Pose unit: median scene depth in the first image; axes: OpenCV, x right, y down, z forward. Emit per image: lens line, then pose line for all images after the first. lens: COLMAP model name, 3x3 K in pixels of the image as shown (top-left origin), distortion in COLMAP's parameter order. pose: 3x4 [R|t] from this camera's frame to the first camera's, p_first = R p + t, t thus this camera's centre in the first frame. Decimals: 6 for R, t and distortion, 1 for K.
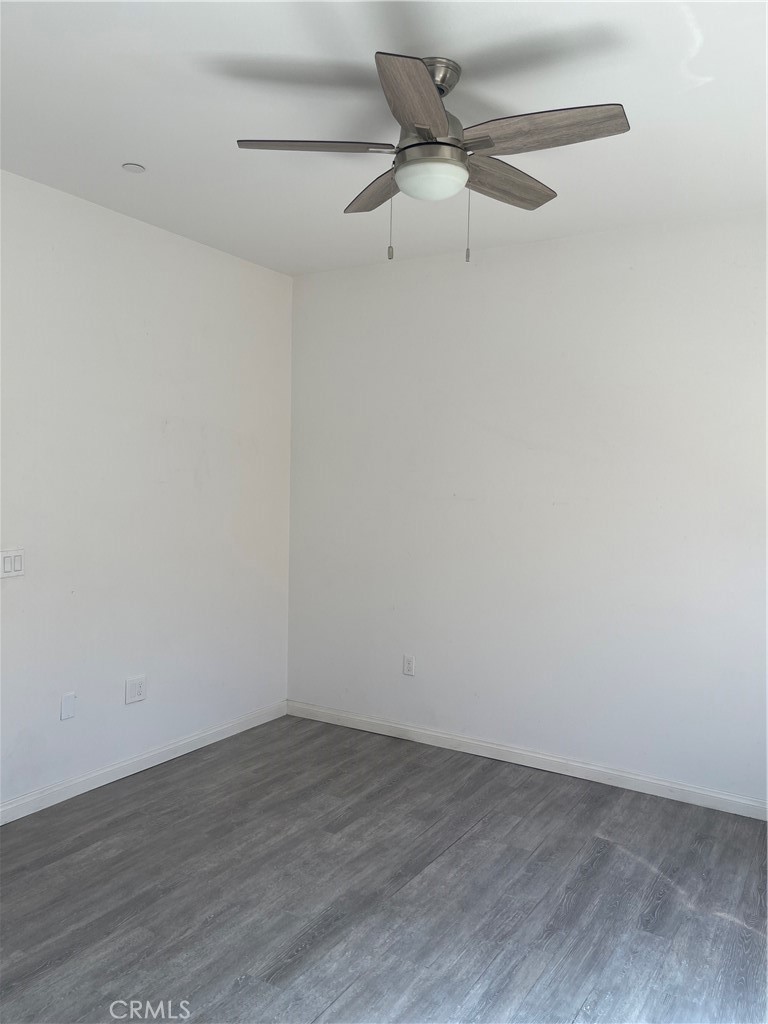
lens RADIAL K [[785.0, 0, 384.0], [0, 785.0, 512.0], [0, 0, 1]] dist [0.053086, -0.000510]
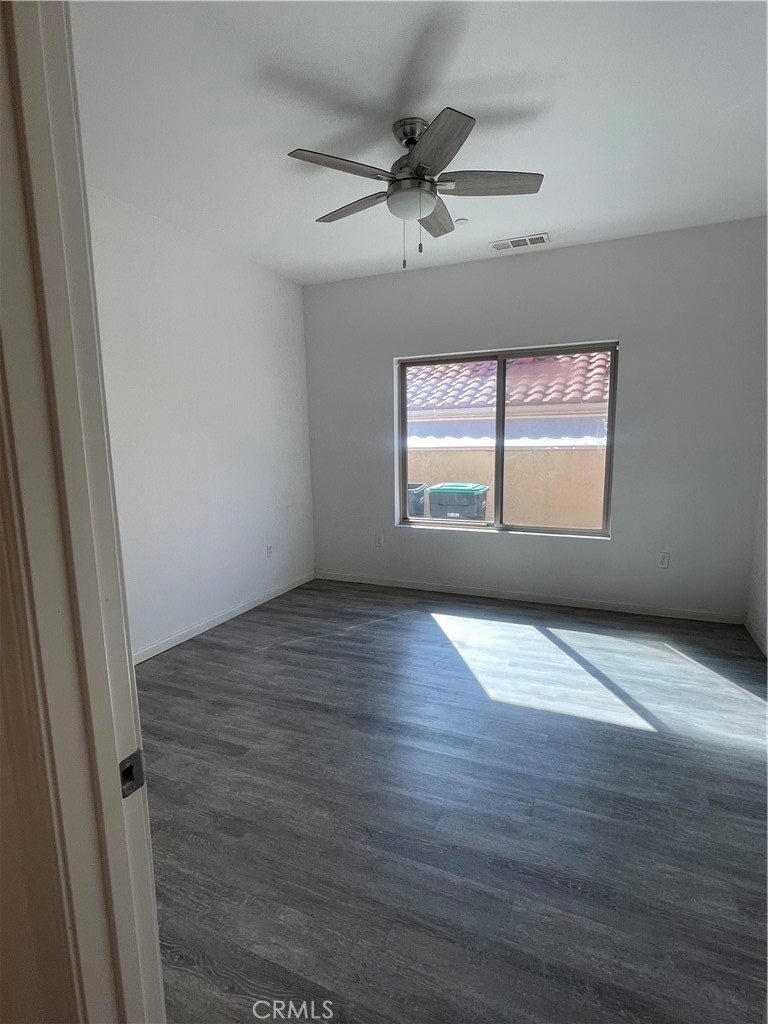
lens RADIAL K [[488.4, 0, 384.0], [0, 488.4, 512.0], [0, 0, 1]] dist [-0.001515, -0.000298]
pose [[-0.135551, -0.162216, 0.977401, -0.701088], [0.038604, 0.984892, 0.168813, -0.021851], [-0.990018, 0.060615, -0.127241, 0.894458]]
